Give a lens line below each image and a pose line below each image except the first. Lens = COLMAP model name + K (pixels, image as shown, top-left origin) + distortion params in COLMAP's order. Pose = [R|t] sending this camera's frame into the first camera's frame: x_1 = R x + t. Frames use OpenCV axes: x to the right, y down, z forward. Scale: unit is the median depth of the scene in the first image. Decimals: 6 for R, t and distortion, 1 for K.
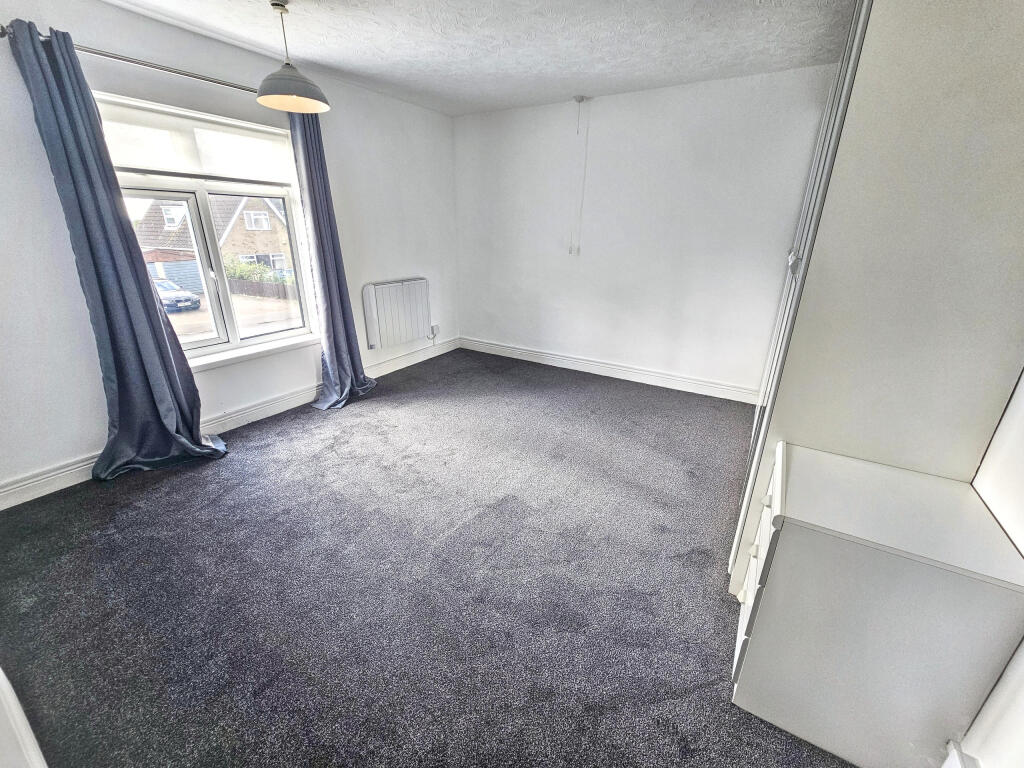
lens RADIAL K [[418.2, 0, 514.7], [0, 418.2, 383.5], [0, 0, 1]] dist [0.001478, -0.000163]
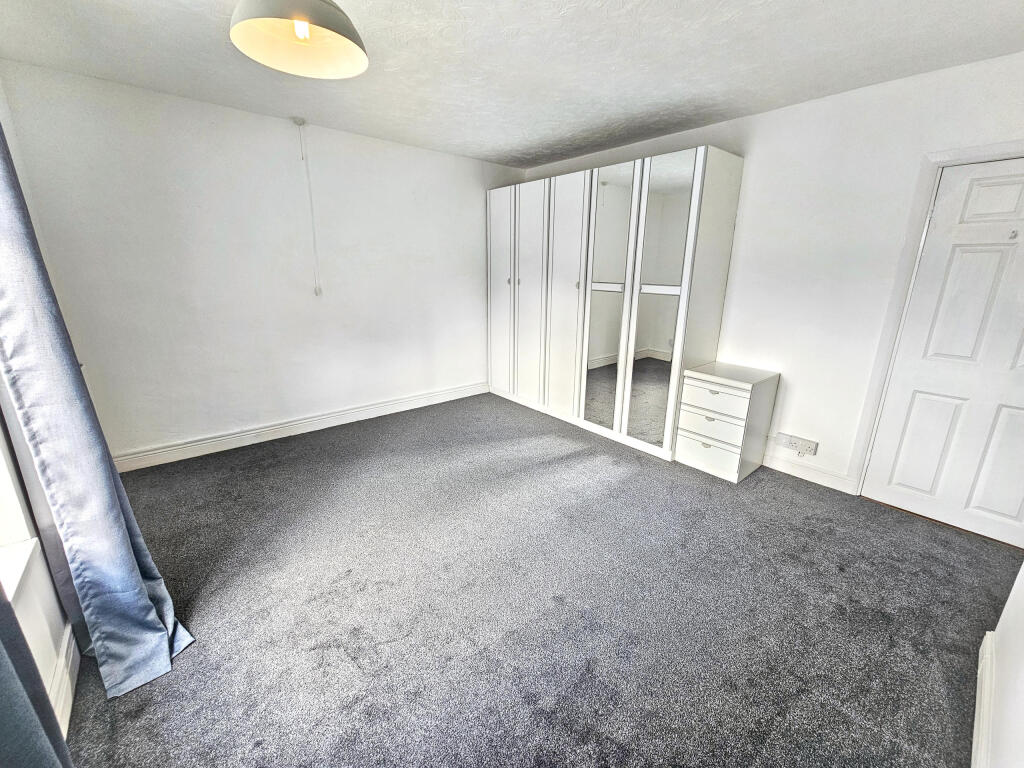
lens RADIAL K [[418.2, 0, 514.3], [0, 418.2, 381.8], [0, 0, 1]] dist [0.001478, -0.000163]
pose [[0.315663, -0.260497, 0.912413, -0.587215], [0.326500, 0.932678, 0.153326, -0.150927], [-0.890929, 0.249504, 0.379464, 0.377082]]
